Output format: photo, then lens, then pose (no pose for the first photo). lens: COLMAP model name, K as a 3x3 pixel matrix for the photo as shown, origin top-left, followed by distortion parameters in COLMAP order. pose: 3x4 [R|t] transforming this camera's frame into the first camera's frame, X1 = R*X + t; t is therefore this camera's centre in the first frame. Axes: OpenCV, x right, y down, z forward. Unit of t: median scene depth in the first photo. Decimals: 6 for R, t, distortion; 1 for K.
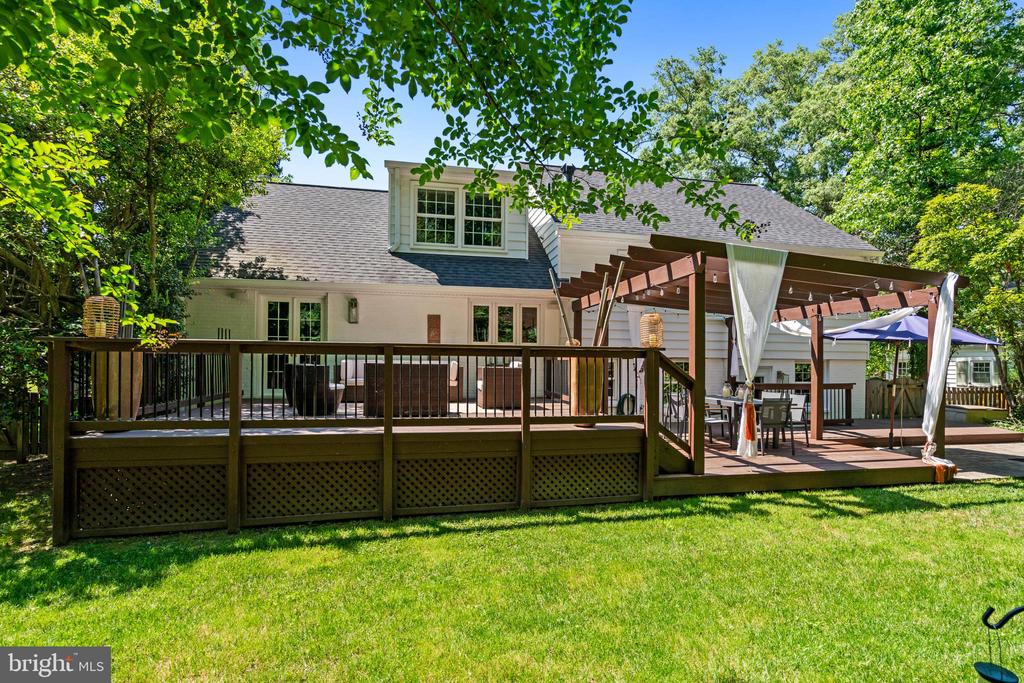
lens RADIAL K [[469.7, 0, 512.9], [0, 469.7, 360.6], [0, 0, 1]] dist [0.020848, 0.000215]
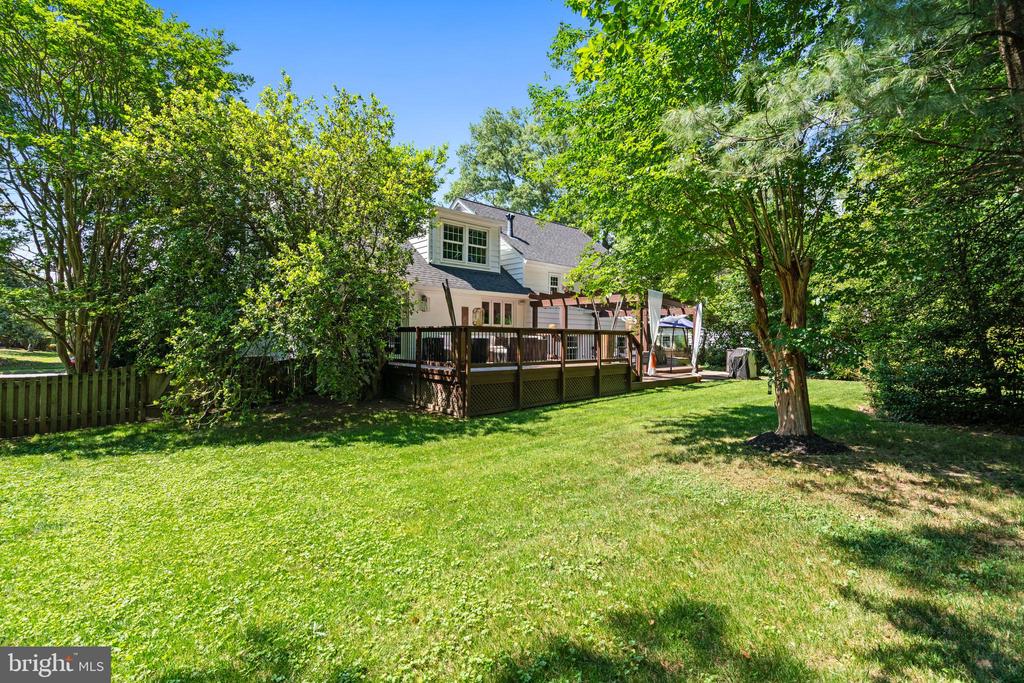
lens RADIAL K [[467.2, 0, 510.1], [0, 467.2, 342.8], [0, 0, 1]] dist [-0.000696, 0.000515]
pose [[0.859123, -0.002995, 0.511760, -0.822292], [-0.005645, 0.999867, 0.015328, -0.000735], [-0.511737, -0.016058, 0.858992, -0.437540]]
